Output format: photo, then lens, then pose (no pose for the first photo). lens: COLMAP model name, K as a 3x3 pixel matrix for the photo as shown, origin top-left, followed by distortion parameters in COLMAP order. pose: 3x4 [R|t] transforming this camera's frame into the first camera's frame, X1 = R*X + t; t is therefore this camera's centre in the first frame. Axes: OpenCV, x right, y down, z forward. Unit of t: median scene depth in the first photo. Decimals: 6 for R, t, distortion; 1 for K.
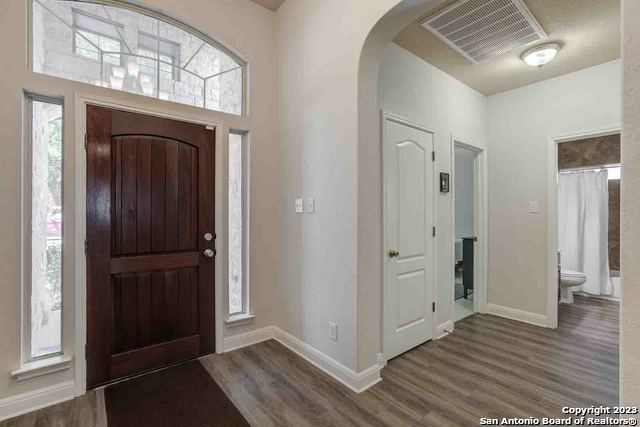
lens RADIAL K [[295.9, 0, 326.3], [0, 295.9, 212.3], [0, 0, 1]] dist [-0.031669, 0.011348]
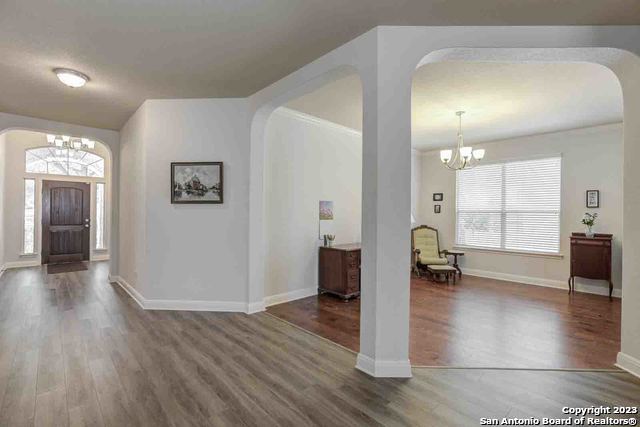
lens RADIAL K [[295.9, 0, 328.6], [0, 295.9, 213.5], [0, 0, 1]] dist [-0.031669, 0.011348]
pose [[0.997810, 0.012641, 0.064926, 1.911835], [-0.013129, 0.999889, 0.007101, -0.039114], [-0.064829, -0.007938, 0.997865, -2.163327]]
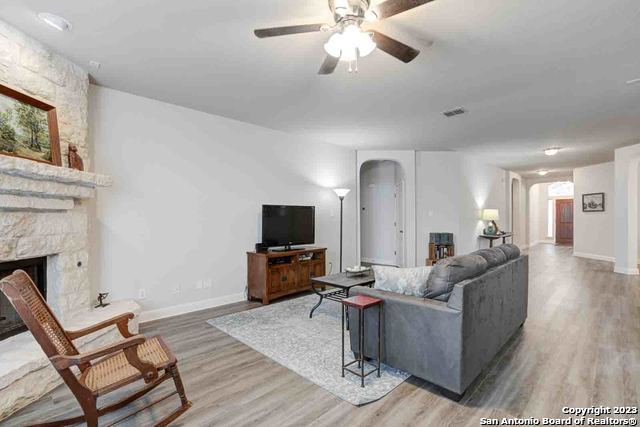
lens RADIAL K [[295.9, 0, 325.4], [0, 295.9, 217.9], [0, 0, 1]] dist [-0.031669, 0.011348]
pose [[0.100927, 0.005551, -0.994878, 4.443984], [0.009665, 0.999932, 0.006559, -0.043957], [0.994847, -0.010278, 0.100866, -4.143776]]
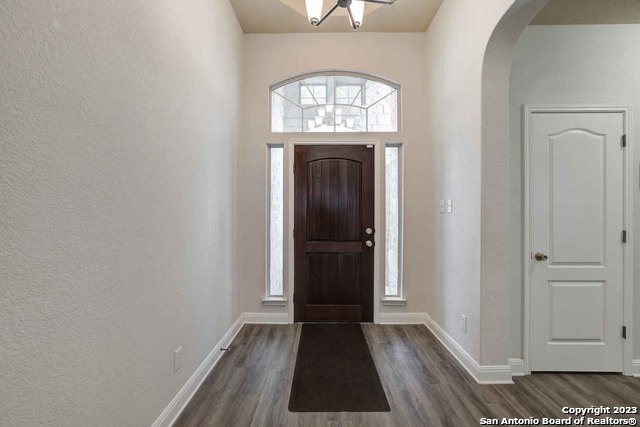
lens RADIAL K [[295.9, 0, 315.1], [0, 295.9, 213.1], [0, 0, 1]] dist [-0.031669, 0.011348]
pose [[0.761579, 0.003706, -0.648062, 0.272670], [-0.001195, 0.999990, 0.004314, -0.000325], [0.648071, -0.002511, 0.761576, -0.146288]]
